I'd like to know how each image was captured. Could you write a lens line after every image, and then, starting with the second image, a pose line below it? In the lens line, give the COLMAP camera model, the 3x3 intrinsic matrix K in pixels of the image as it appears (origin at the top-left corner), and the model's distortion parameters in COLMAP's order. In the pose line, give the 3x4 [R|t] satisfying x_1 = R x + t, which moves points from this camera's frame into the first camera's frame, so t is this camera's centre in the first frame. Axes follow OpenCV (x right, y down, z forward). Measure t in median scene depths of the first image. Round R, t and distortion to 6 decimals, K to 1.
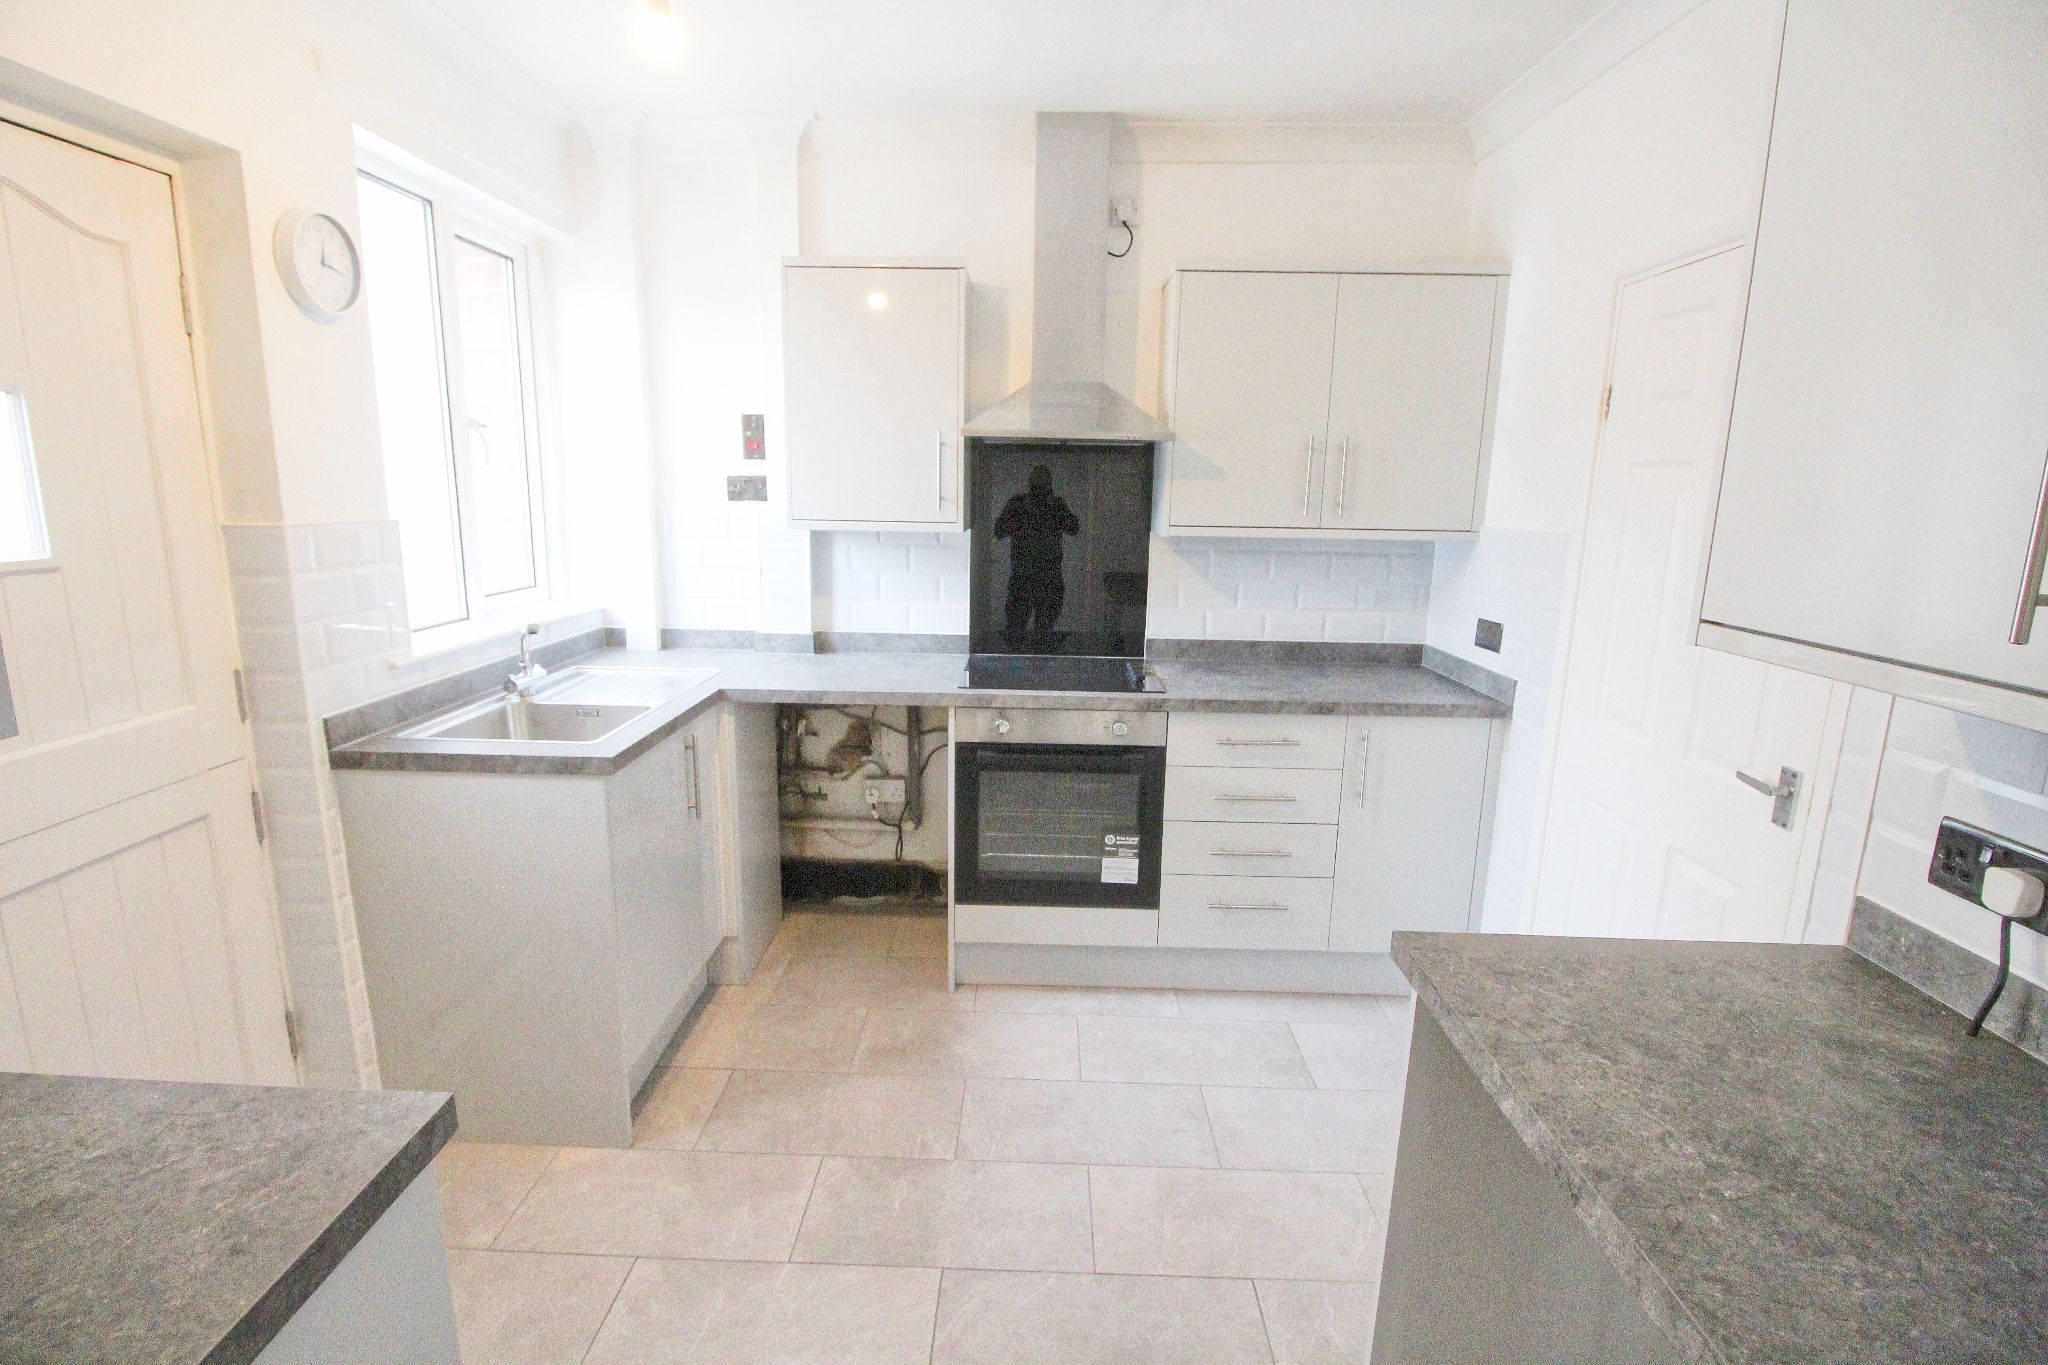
lens RADIAL K [[948.1, 0, 1012.7], [0, 948.1, 679.0], [0, 0, 1]] dist [-0.010061, -0.004767]
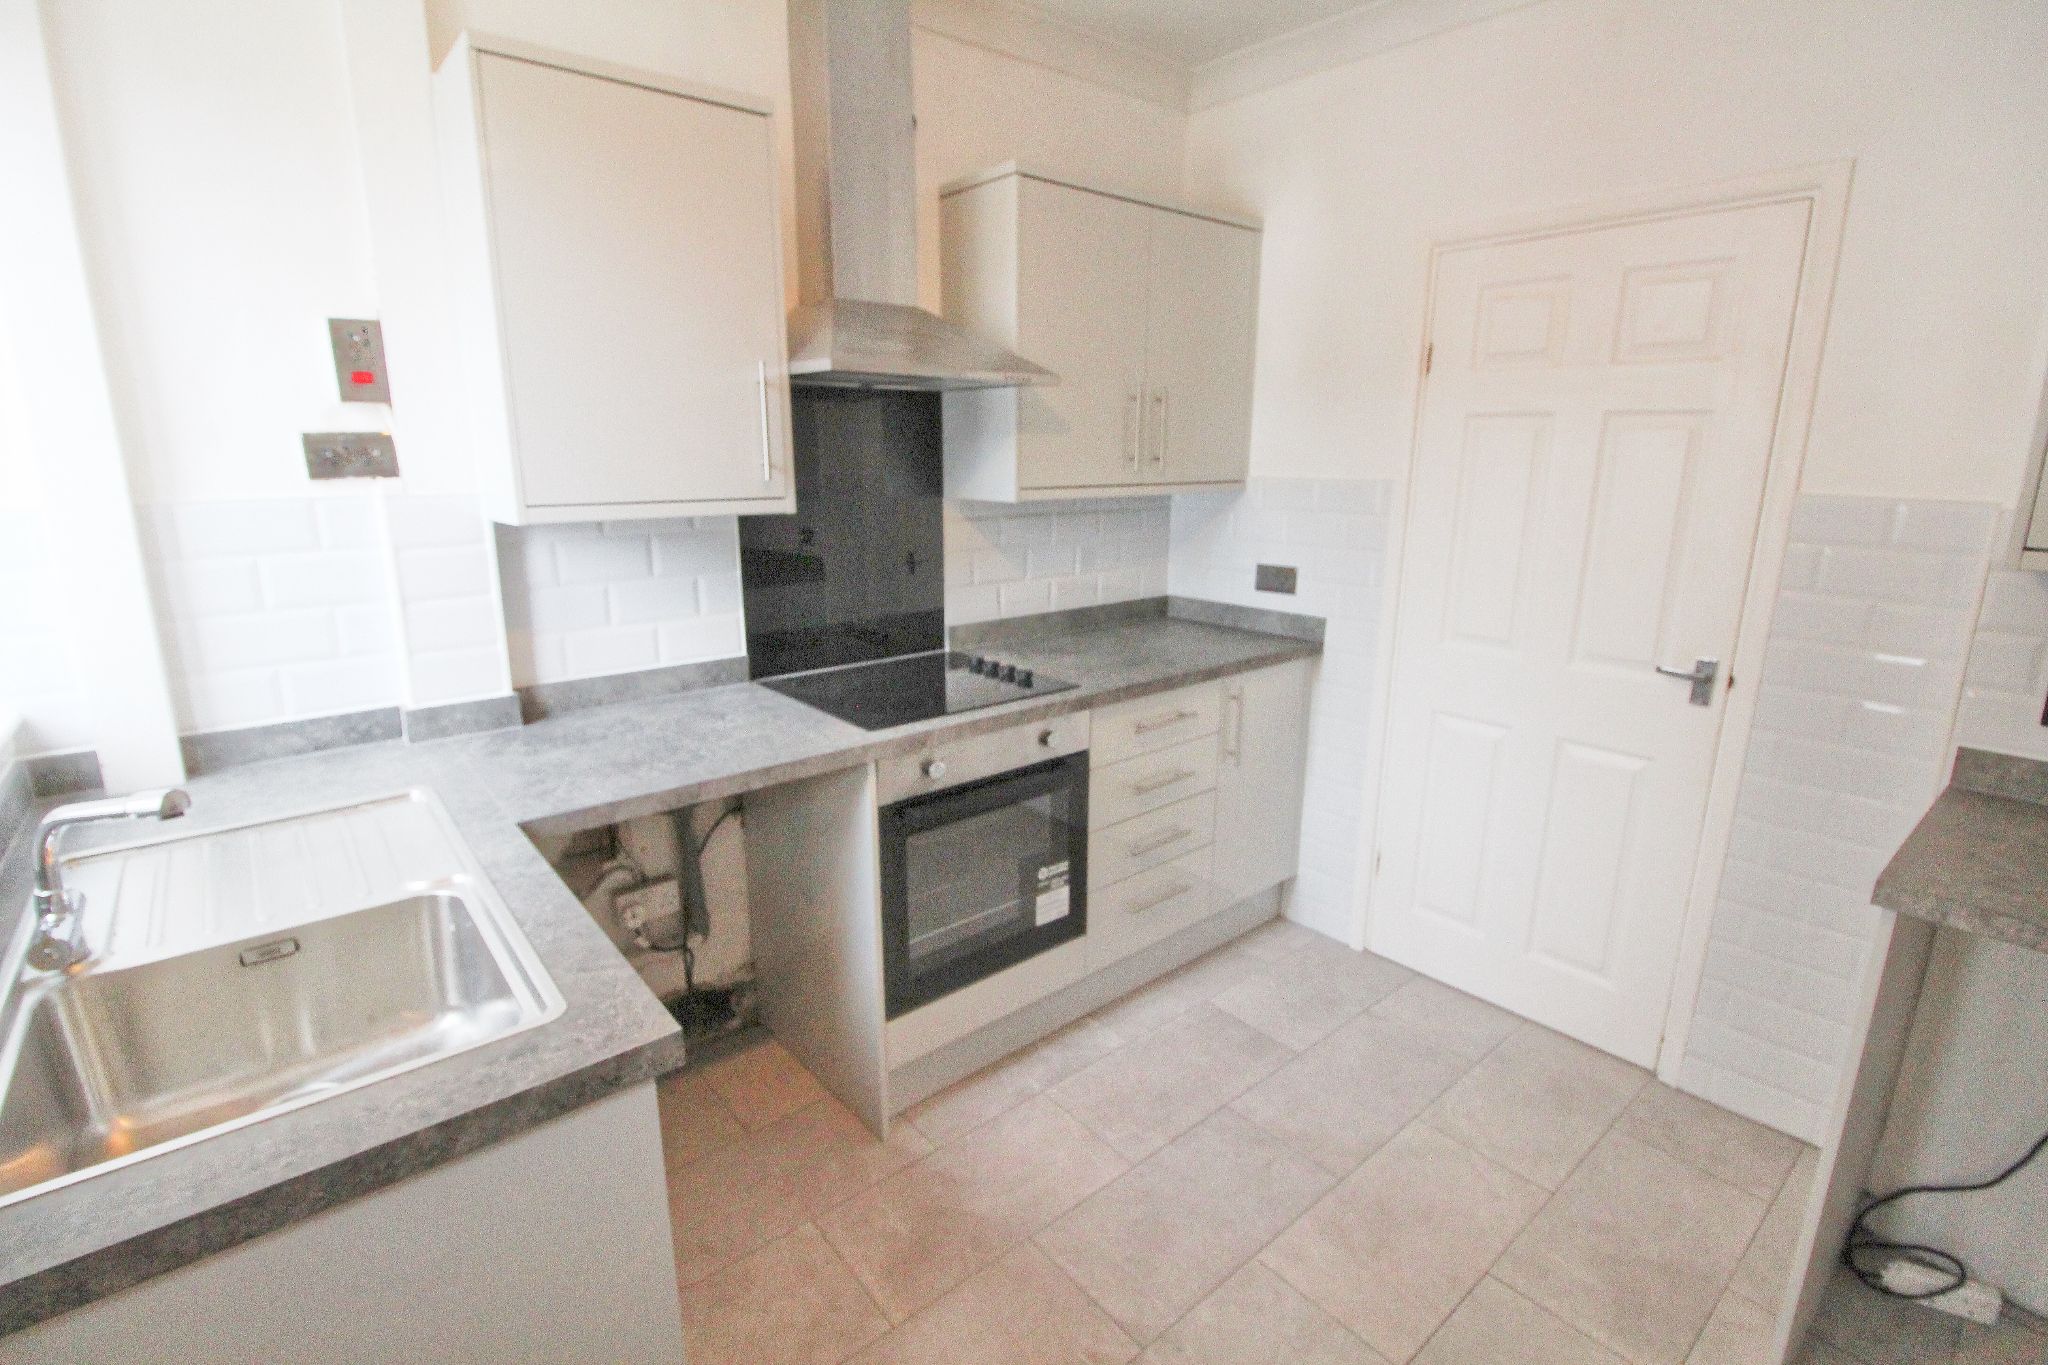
lens RADIAL K [[948.1, 0, 1024.9], [0, 948.1, 678.6], [0, 0, 1]] dist [-0.010061, -0.004767]
pose [[0.749488, -0.171237, 0.639489, -0.401880], [0.143253, 0.985032, 0.095869, -0.078120], [-0.646333, 0.019756, 0.762800, 0.370988]]
